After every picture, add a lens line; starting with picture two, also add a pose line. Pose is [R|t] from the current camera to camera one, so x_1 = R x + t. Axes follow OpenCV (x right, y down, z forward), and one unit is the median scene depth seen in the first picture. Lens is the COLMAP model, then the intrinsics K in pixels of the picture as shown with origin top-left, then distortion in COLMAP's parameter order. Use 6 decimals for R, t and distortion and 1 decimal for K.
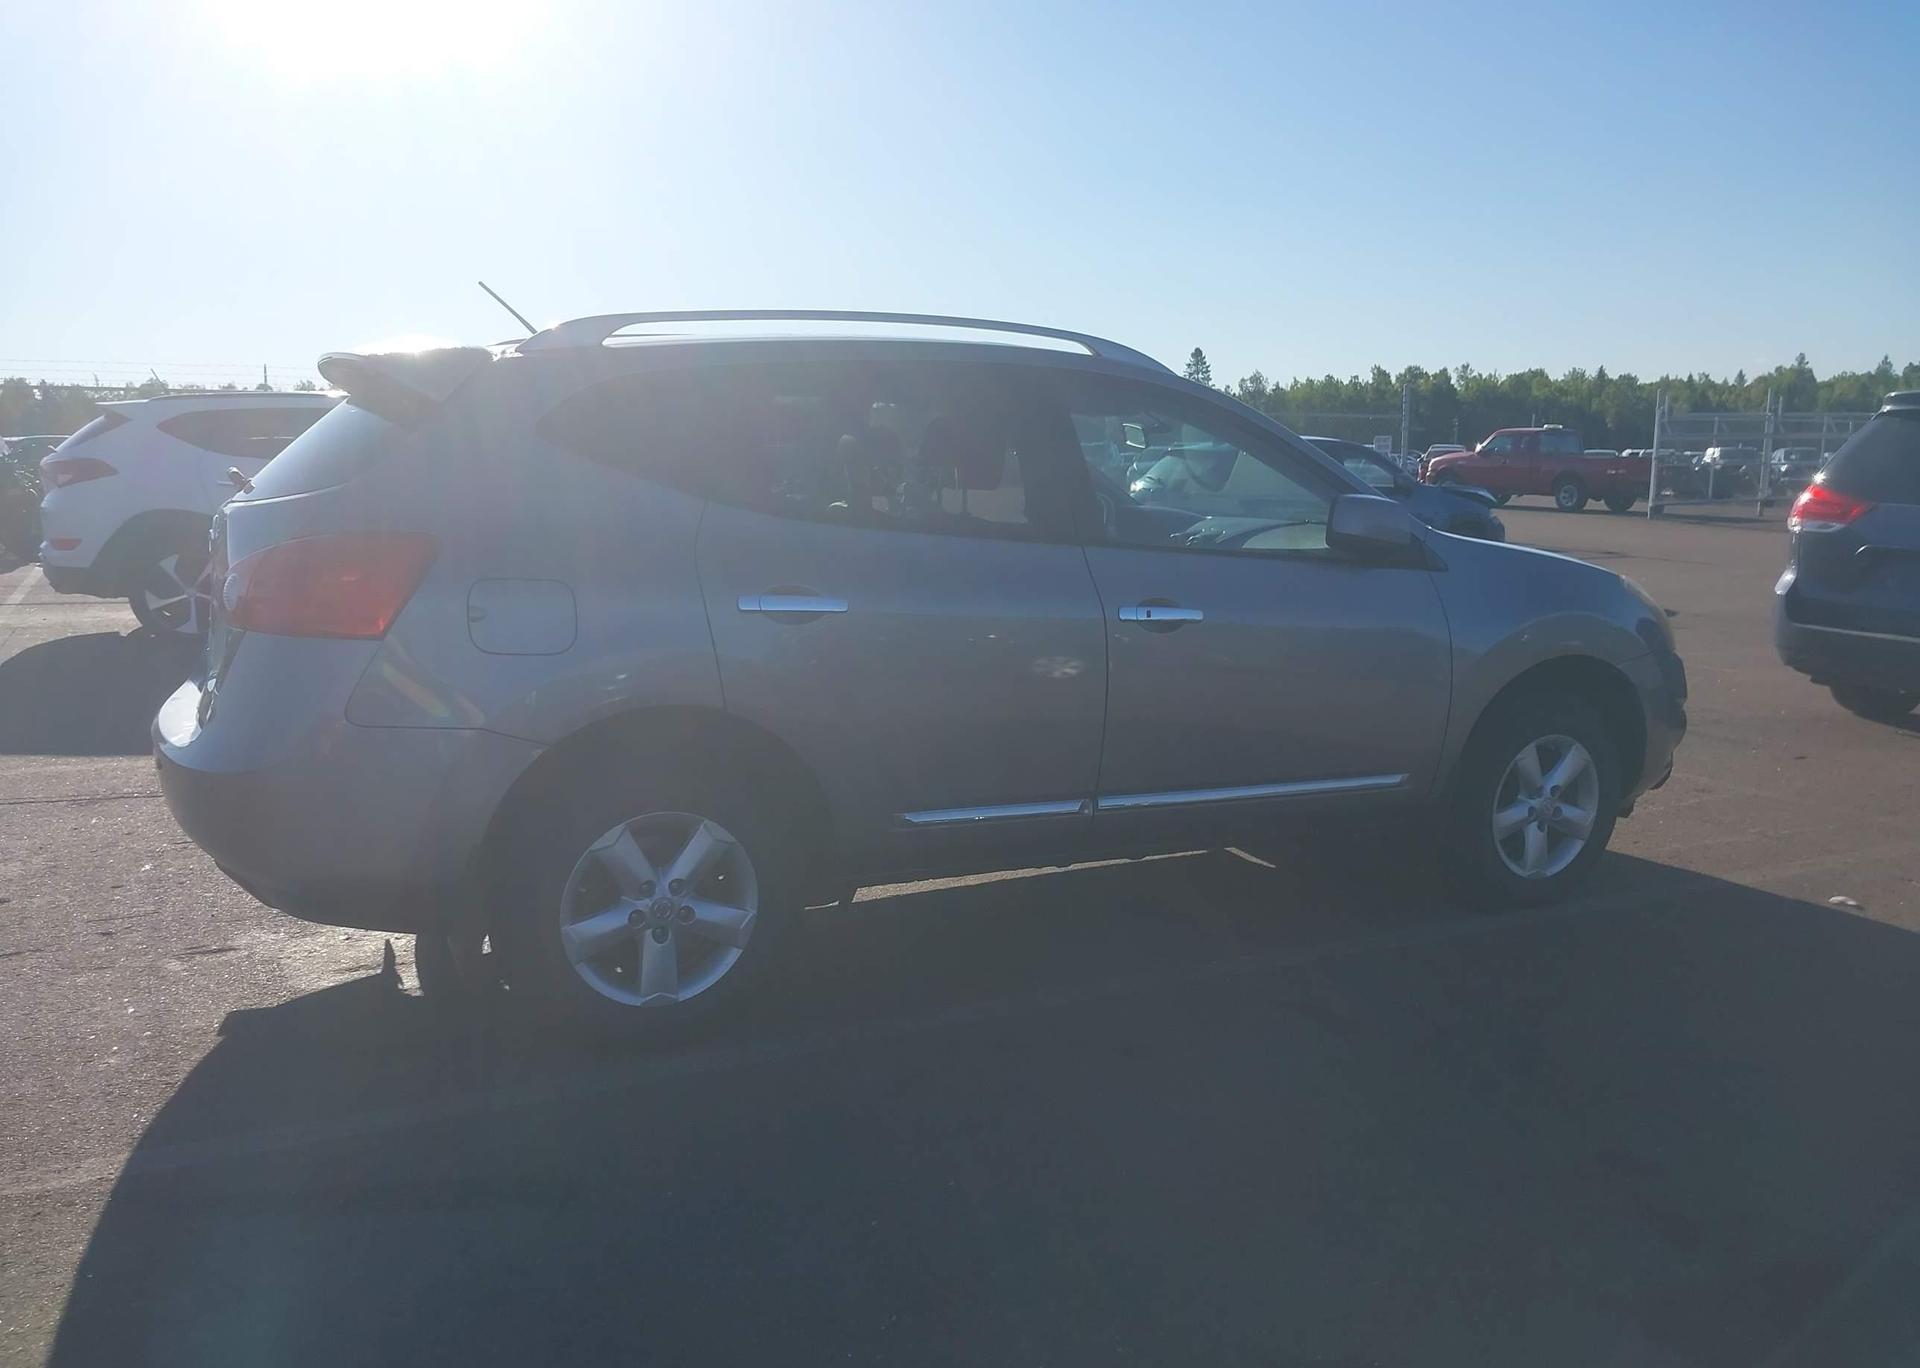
lens RADIAL K [[1496.1, 0, 1053.5], [0, 1496.1, 654.2], [0, 0, 1]] dist [0.054023, -0.079852]
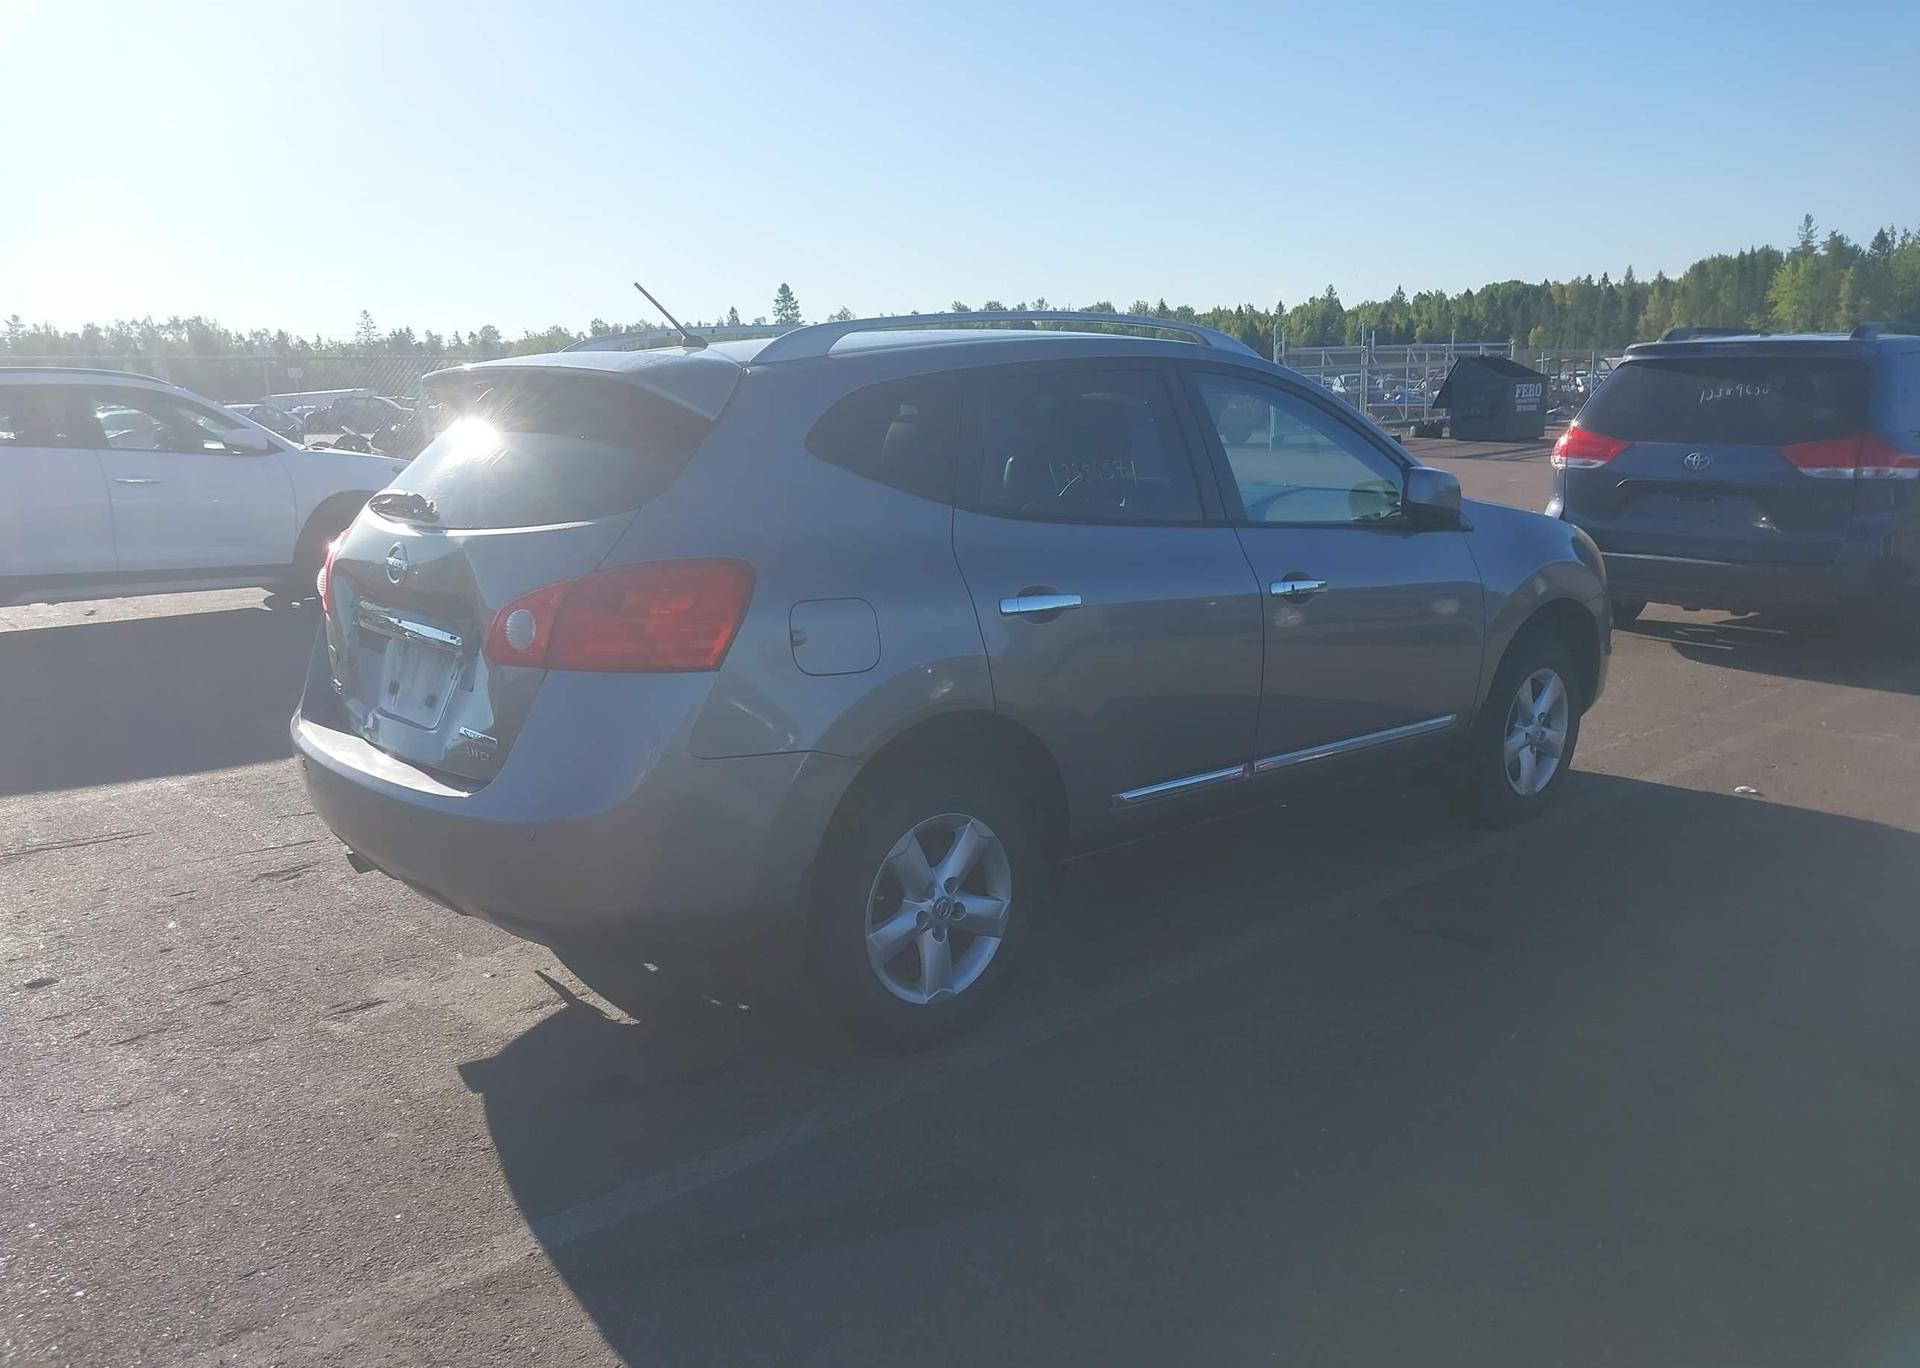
lens RADIAL K [[1496.1, 0, 1004.7], [0, 1496.1, 675.1], [0, 0, 1]] dist [0.054023, -0.079852]
pose [[0.964704, -0.074004, 0.252726, -0.209130], [0.059467, 0.996132, 0.064694, -0.023899], [-0.256536, -0.047382, 0.965373, 0.002007]]
